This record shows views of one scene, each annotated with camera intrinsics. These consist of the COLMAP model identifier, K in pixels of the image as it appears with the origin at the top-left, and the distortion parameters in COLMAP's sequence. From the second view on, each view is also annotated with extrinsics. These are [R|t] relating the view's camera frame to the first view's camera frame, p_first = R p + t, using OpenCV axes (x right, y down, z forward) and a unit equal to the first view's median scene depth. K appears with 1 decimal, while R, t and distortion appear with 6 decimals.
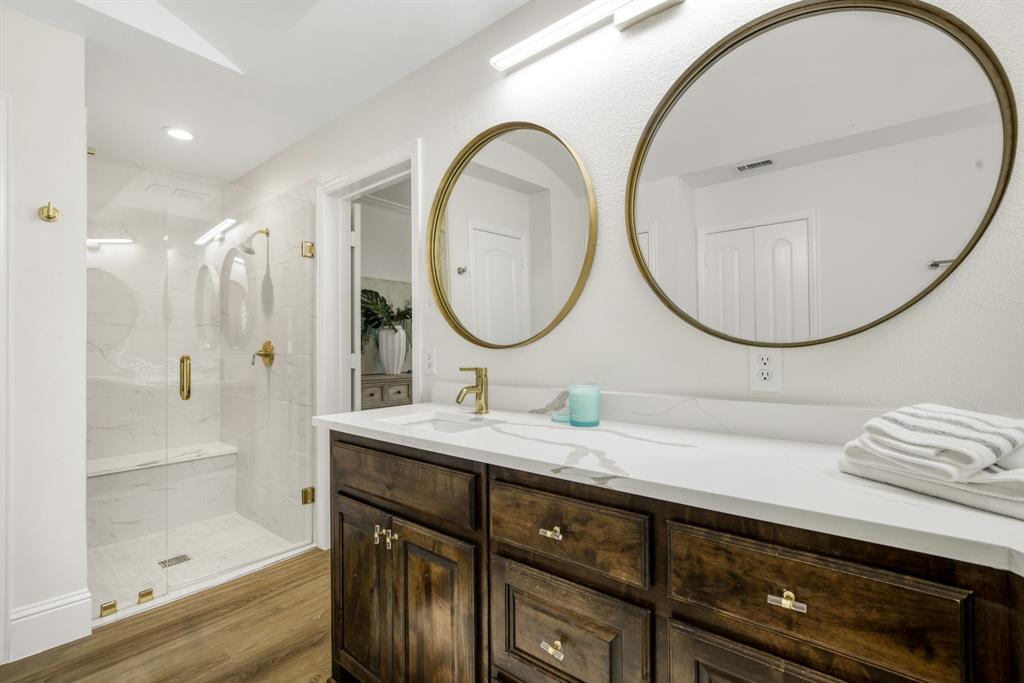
lens RADIAL K [[474.2, 0, 518.1], [0, 474.2, 344.0], [0, 0, 1]] dist [-0.005364, 0.000411]
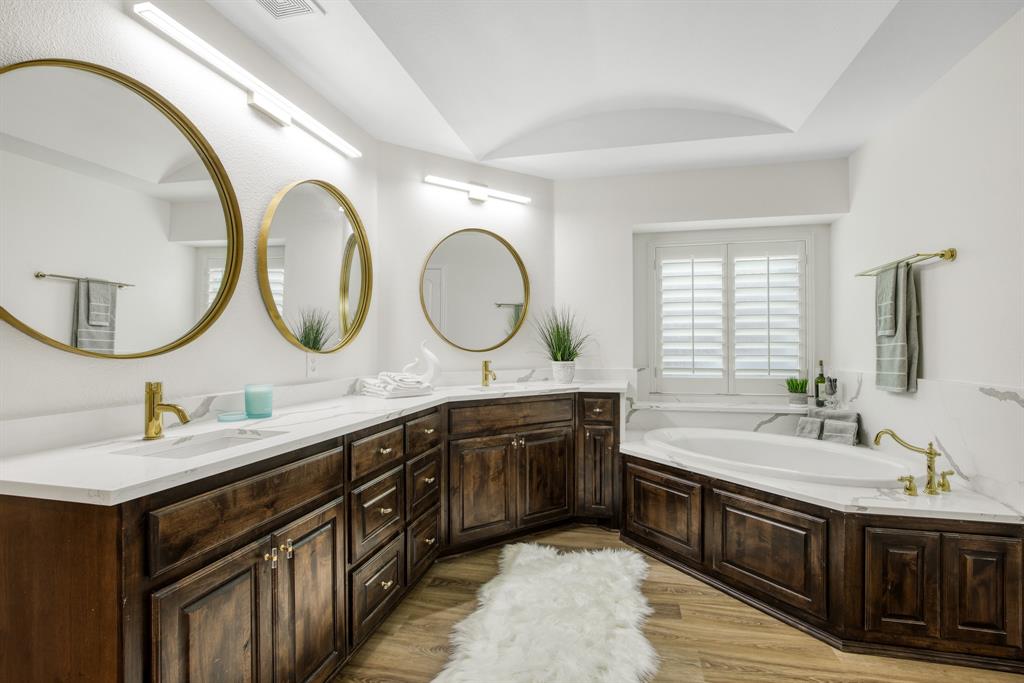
lens RADIAL K [[474.2, 0, 518.1], [0, 474.2, 344.0], [0, 0, 1]] dist [-0.005364, 0.000411]
pose [[-0.449239, 0.006067, 0.893391, -1.454869], [-0.004898, 0.999945, -0.009253, -0.010185], [-0.893398, -0.008532, -0.449185, 1.080232]]
